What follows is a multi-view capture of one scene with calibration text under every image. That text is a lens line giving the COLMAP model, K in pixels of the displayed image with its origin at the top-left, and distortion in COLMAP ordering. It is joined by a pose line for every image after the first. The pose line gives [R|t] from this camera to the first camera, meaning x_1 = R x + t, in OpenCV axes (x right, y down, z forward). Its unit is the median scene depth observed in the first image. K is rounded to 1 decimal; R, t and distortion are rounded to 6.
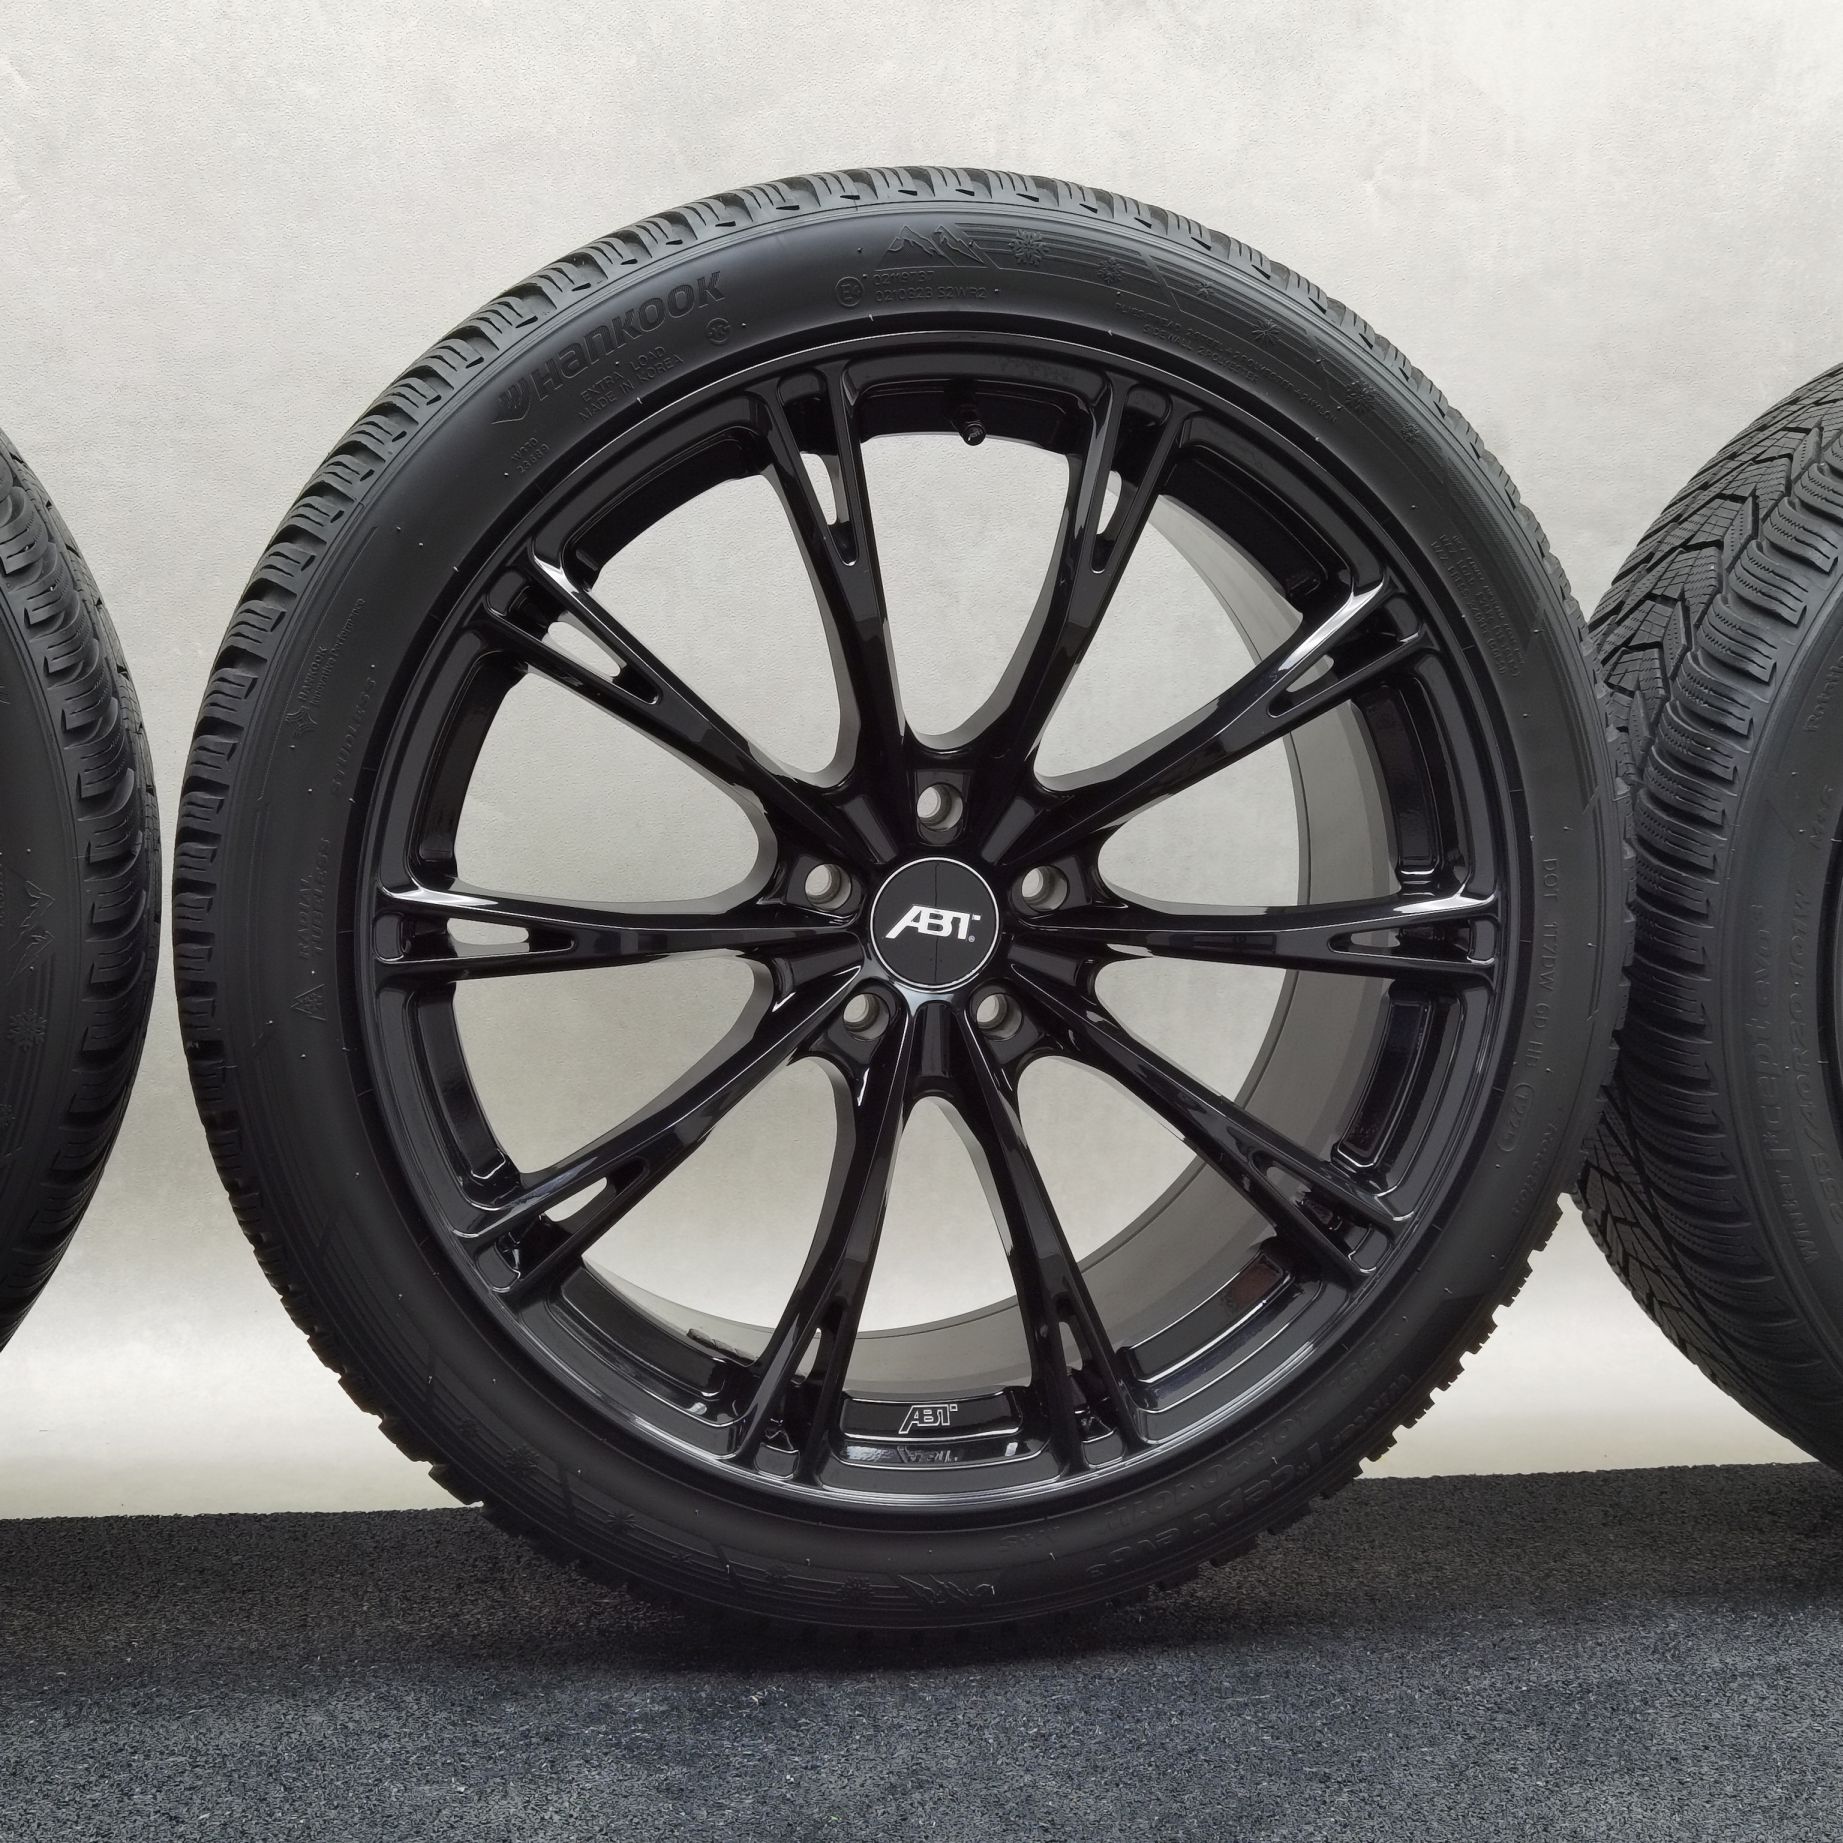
lens RADIAL K [[2927.4, 0, 921.5], [0, 2927.4, 921.5], [0, 0, 1]] dist [0.014058, -0.160747]
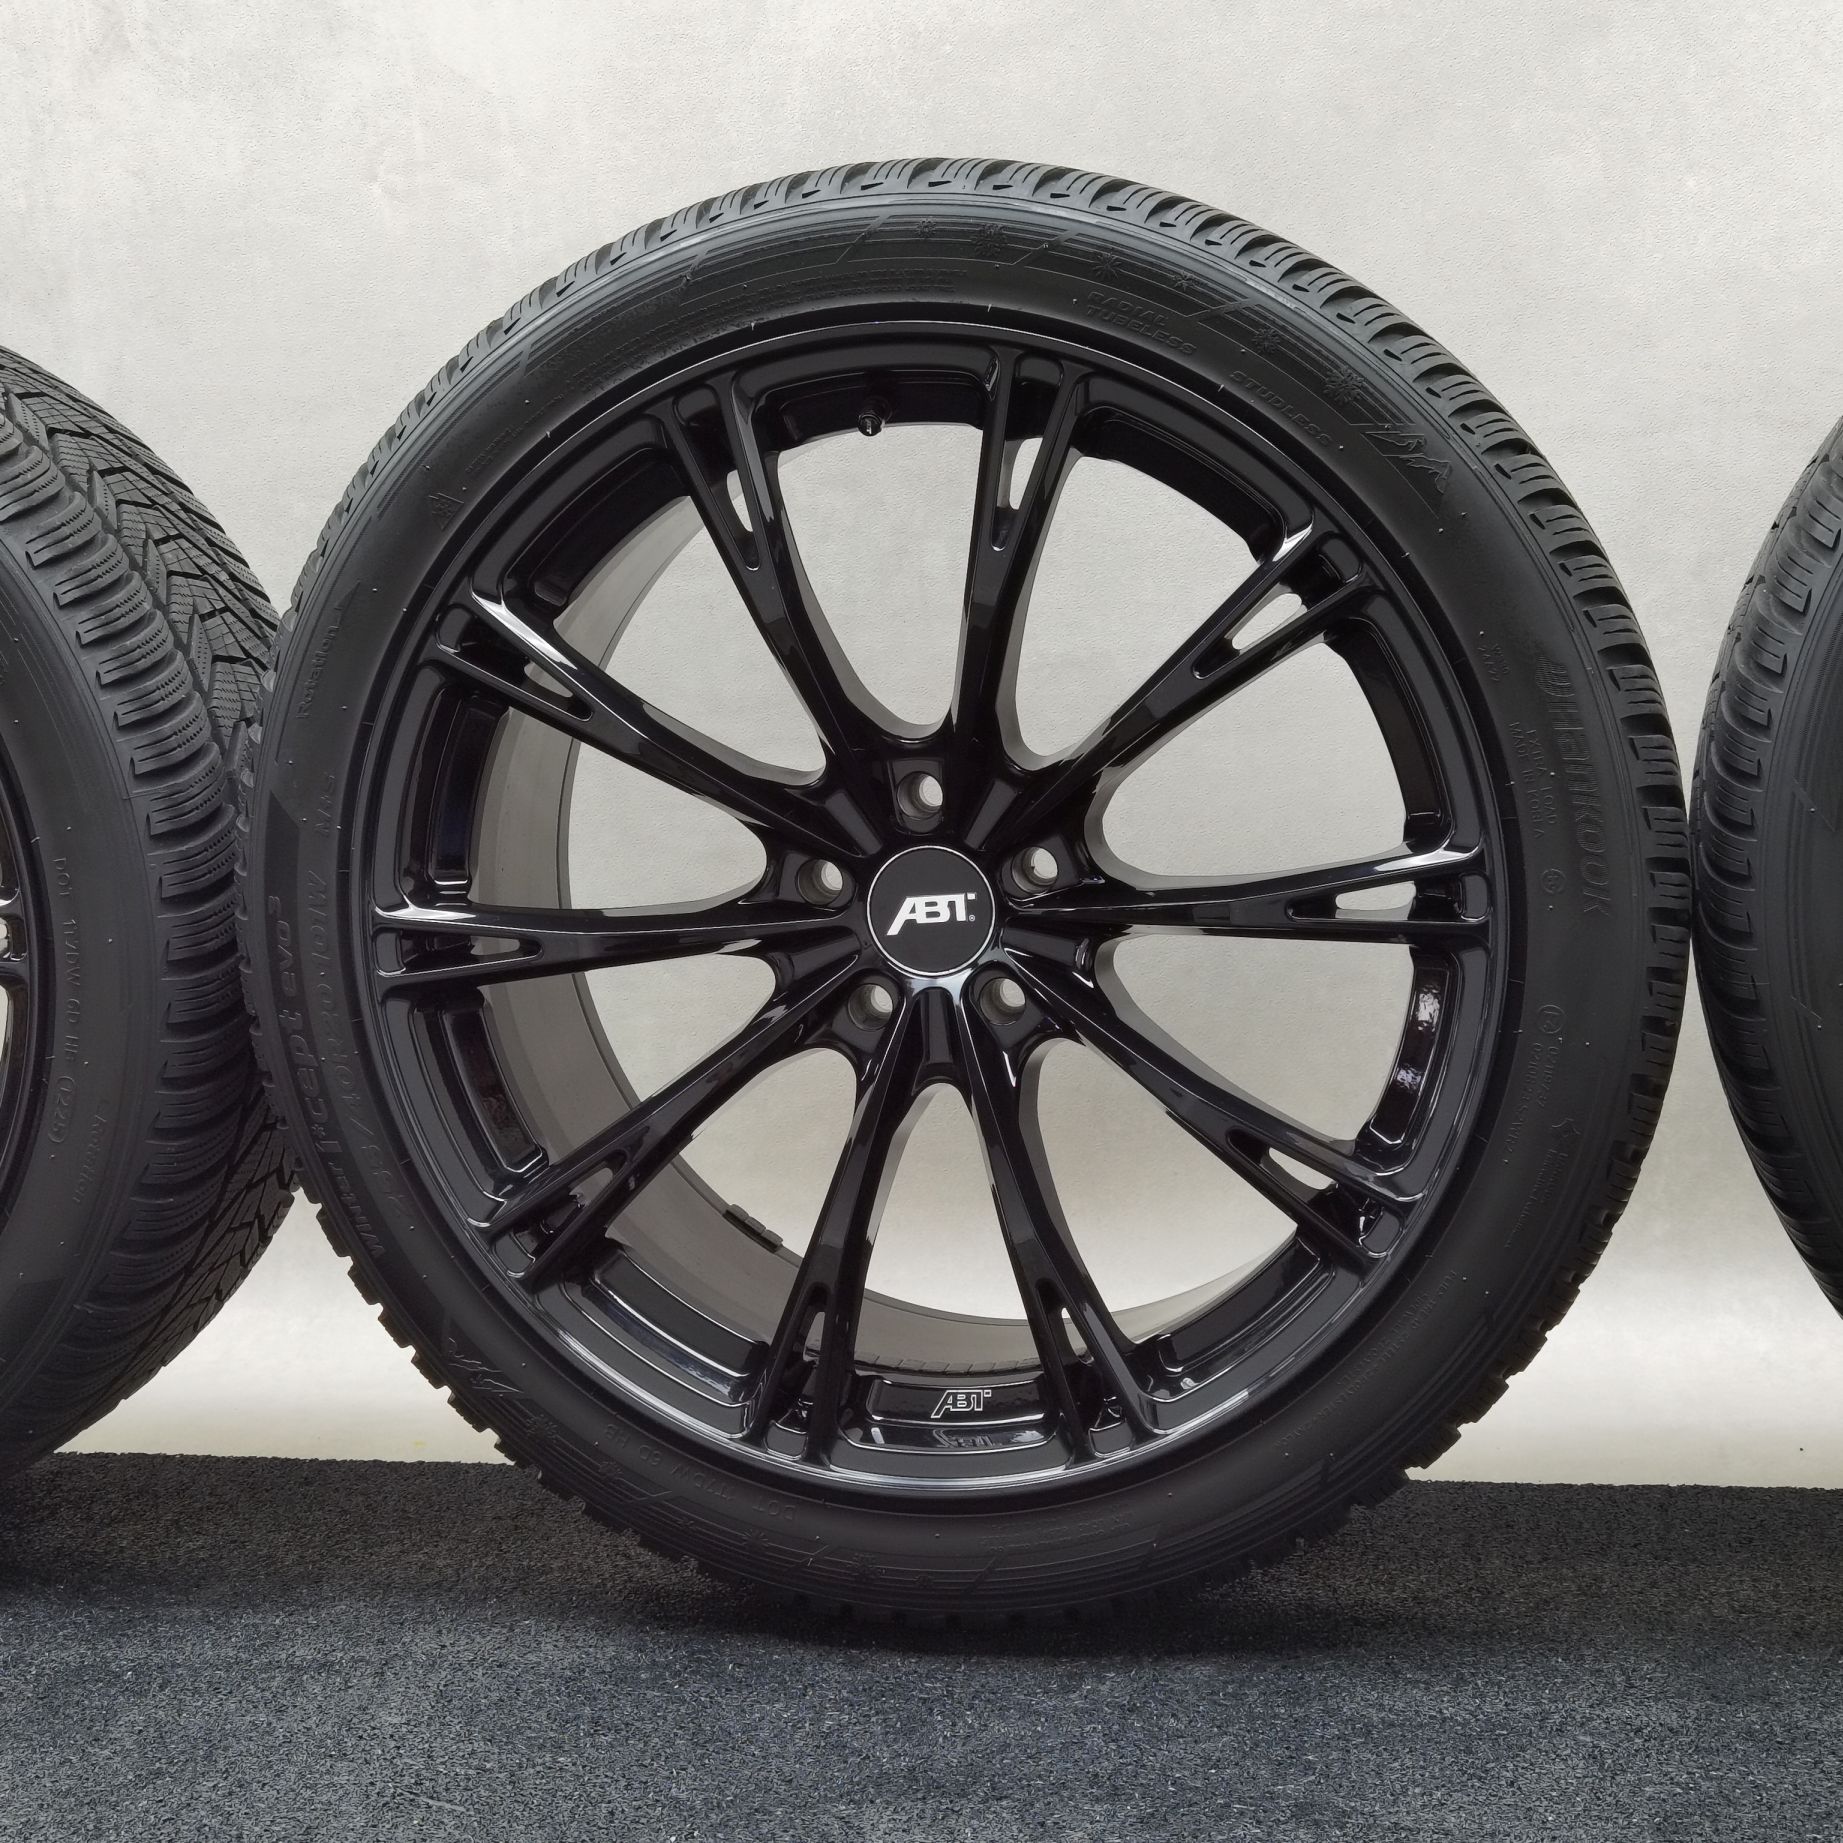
lens RADIAL K [[2905.3, 0, 880.0], [0, 2905.3, 932.3], [0, 0, 1]] dist [0.021531, 0.013192]
pose [[0.895178, -0.050977, -0.442784, 0.438764], [0.054554, 0.998500, -0.004663, 0.011909], [0.442357, -0.019981, 0.896616, 0.099730]]
